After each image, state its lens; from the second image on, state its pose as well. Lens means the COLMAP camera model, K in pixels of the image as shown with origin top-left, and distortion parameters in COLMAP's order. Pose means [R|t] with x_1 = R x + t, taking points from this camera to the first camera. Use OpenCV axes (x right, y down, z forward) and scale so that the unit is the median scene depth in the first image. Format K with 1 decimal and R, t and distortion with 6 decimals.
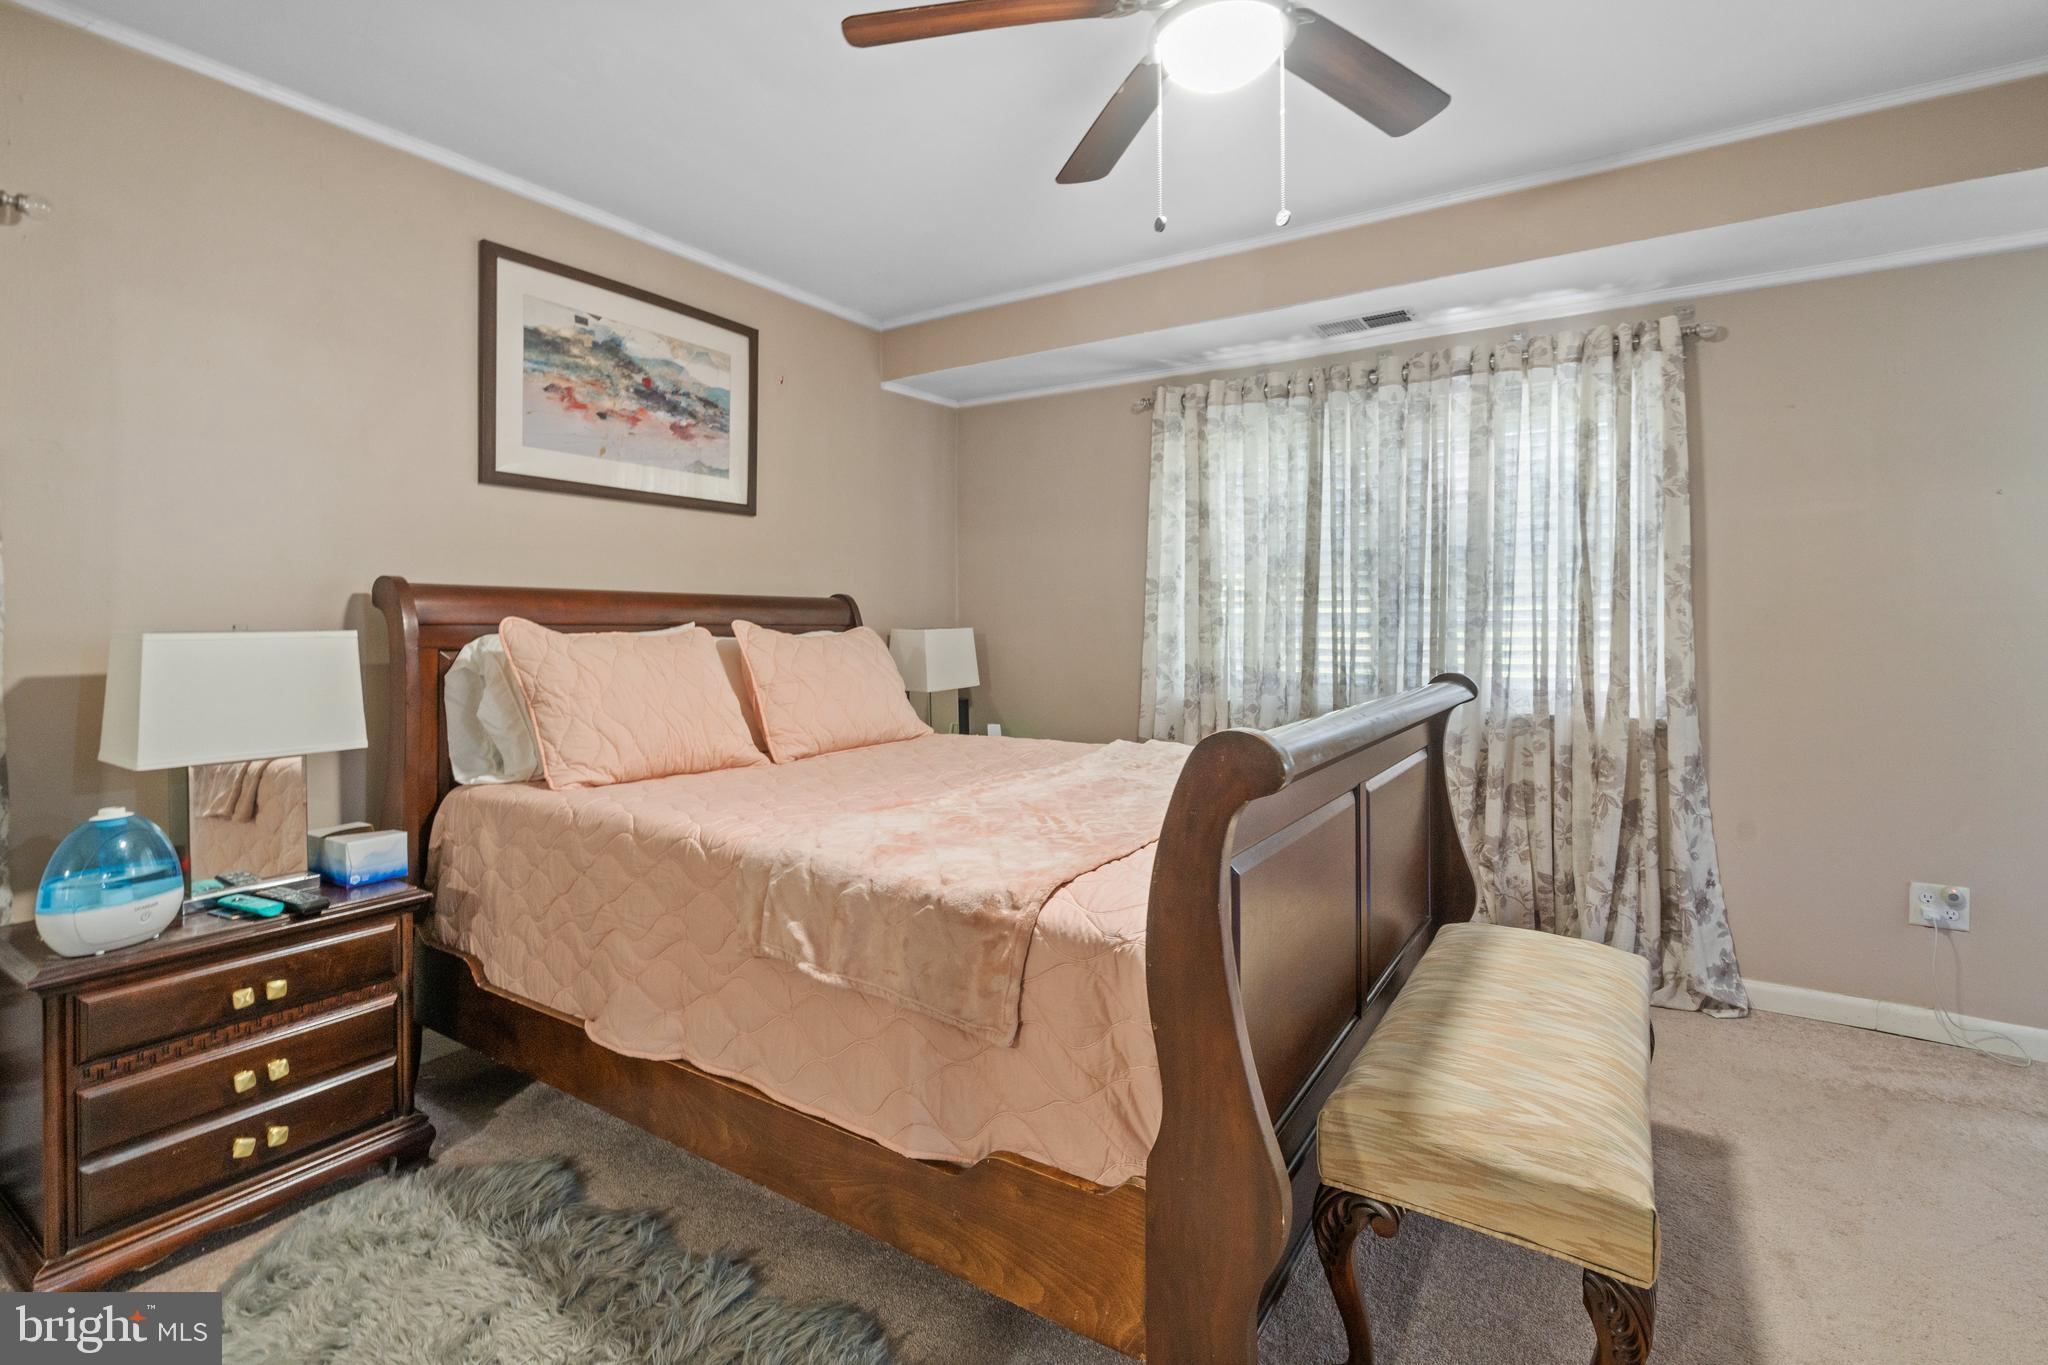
lens RADIAL K [[954.3, 0, 1019.7], [0, 954.3, 632.6], [0, 0, 1]] dist [-0.010388, 0.001722]
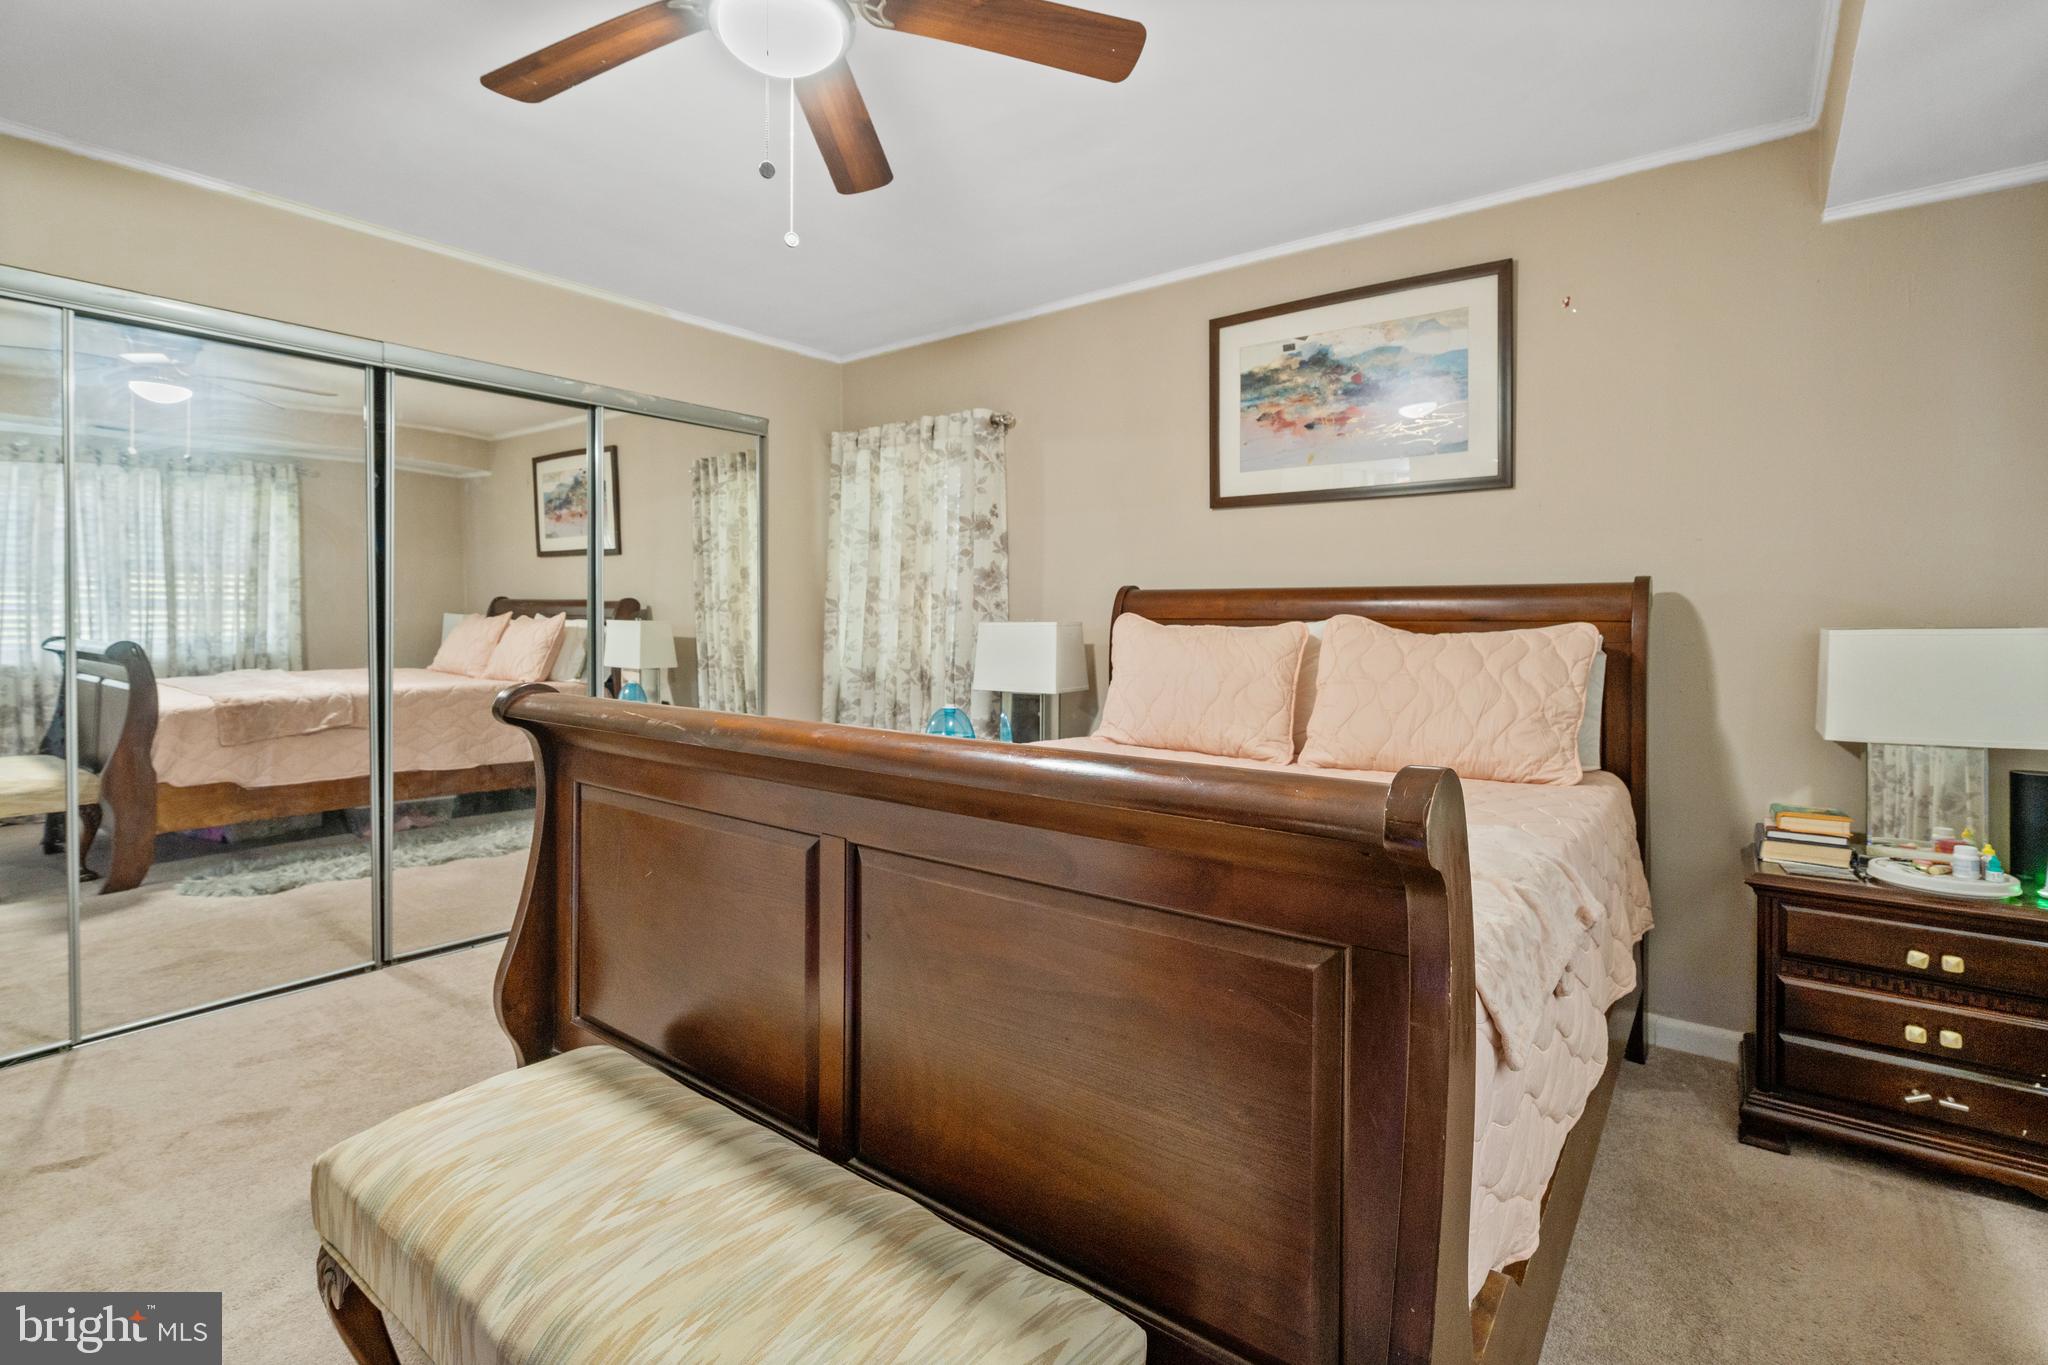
lens RADIAL K [[954.3, 0, 999.5], [0, 954.3, 626.0], [0, 0, 1]] dist [-0.010388, 0.001722]
pose [[-0.083542, 0.002892, -0.996500, 0.653145], [-0.015235, 0.999875, 0.004179, -0.000699], [0.996388, 0.015530, -0.083488, 0.727467]]
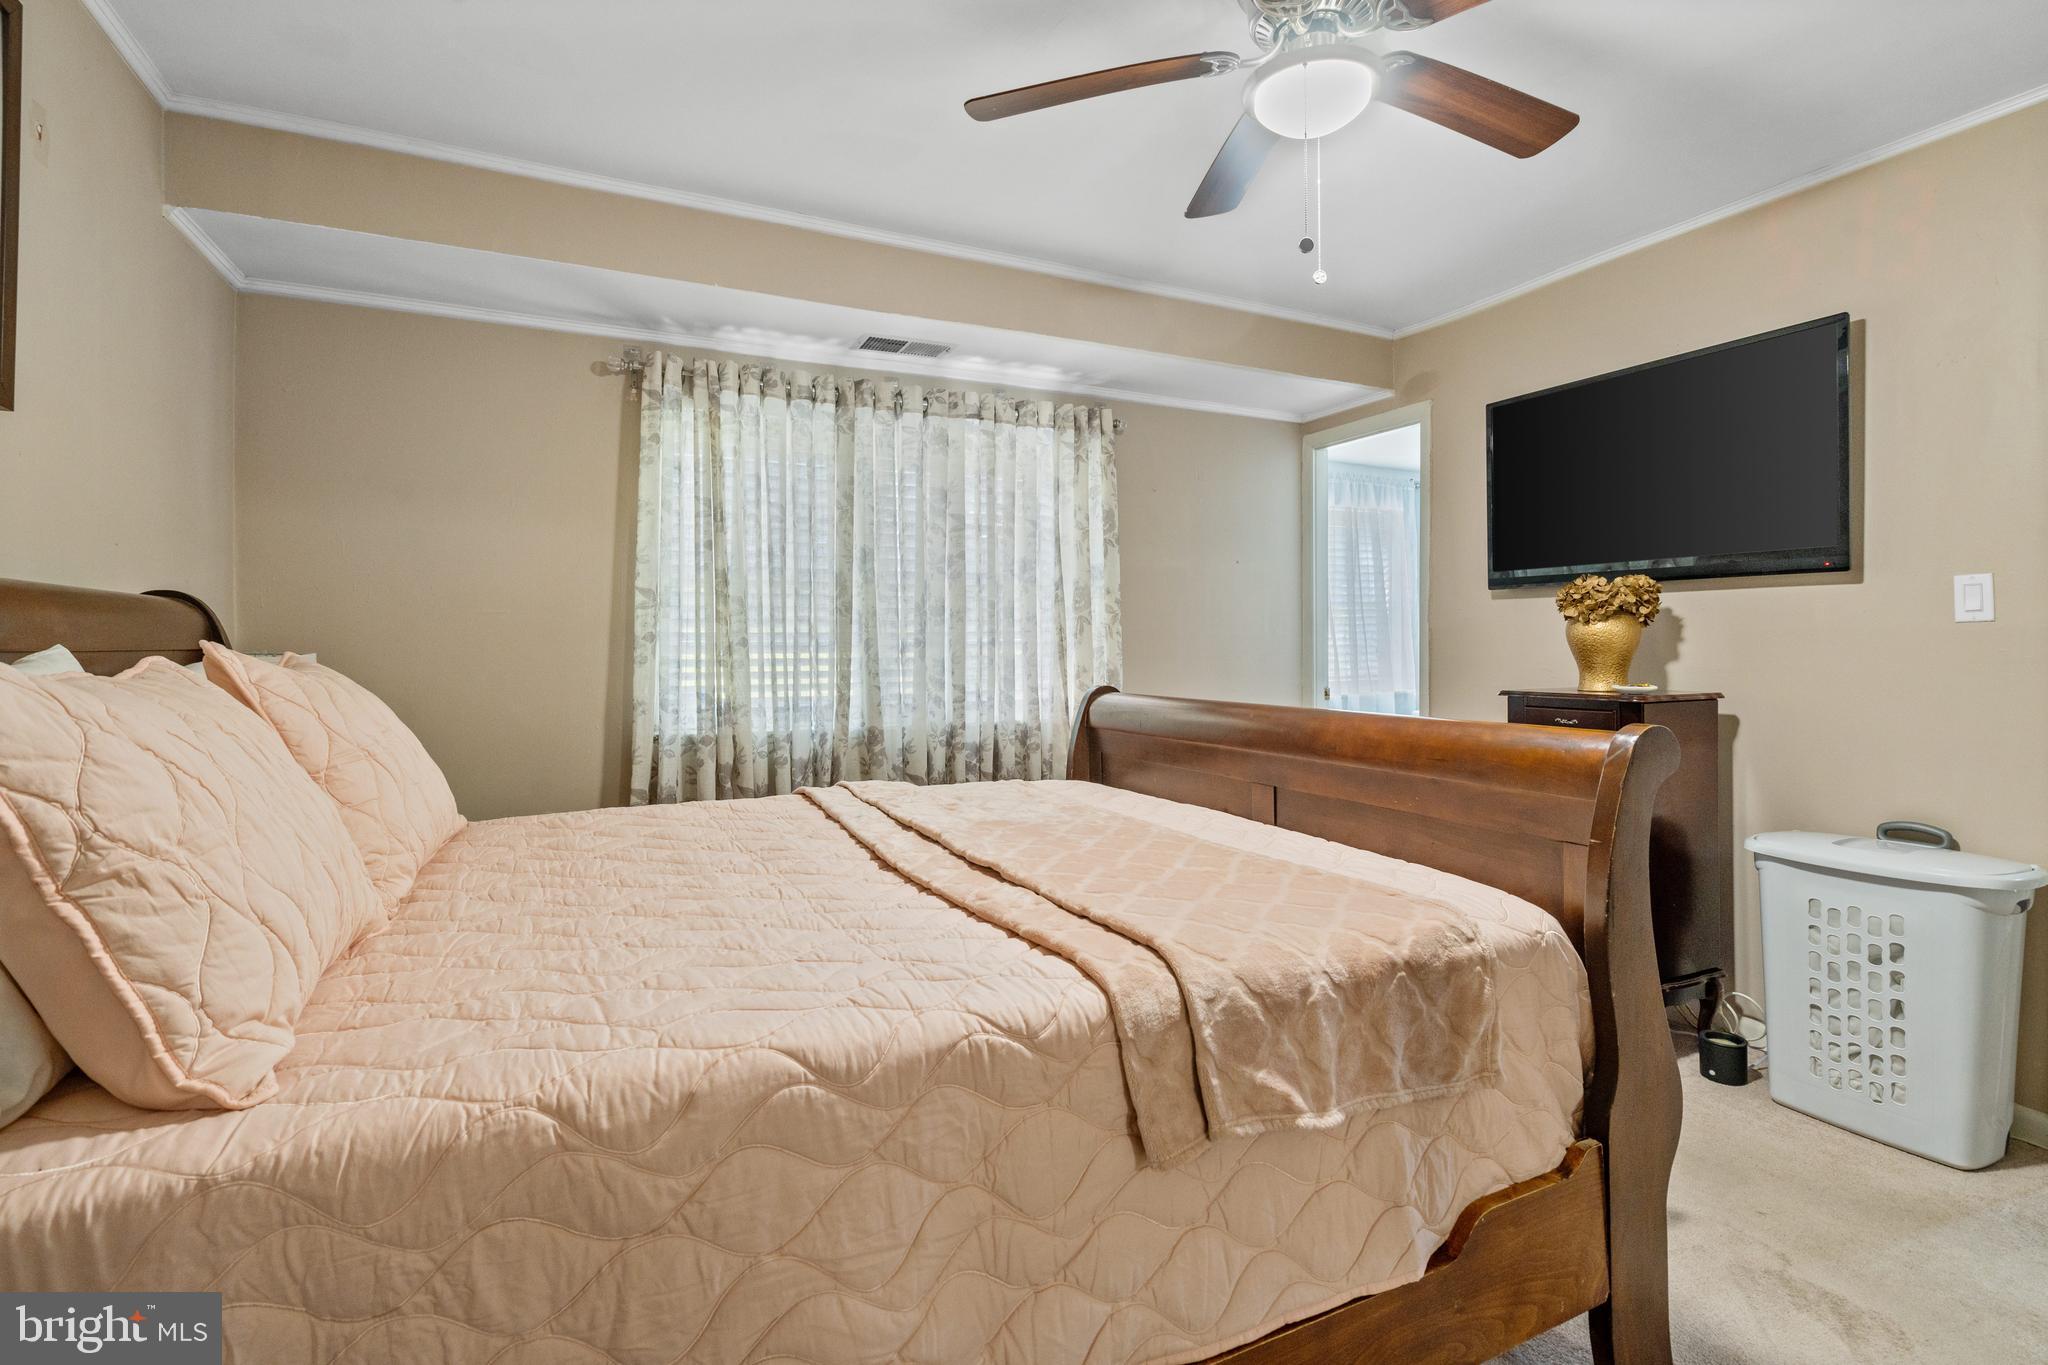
lens RADIAL K [[954.3, 0, 1020.6], [0, 954.3, 632.2], [0, 0, 1]] dist [-0.010388, 0.001722]
pose [[0.506311, 0.005871, 0.862331, -0.478444], [0.012420, 0.999823, -0.014100, -0.005719], [-0.862261, 0.017849, 0.506149, 0.407420]]
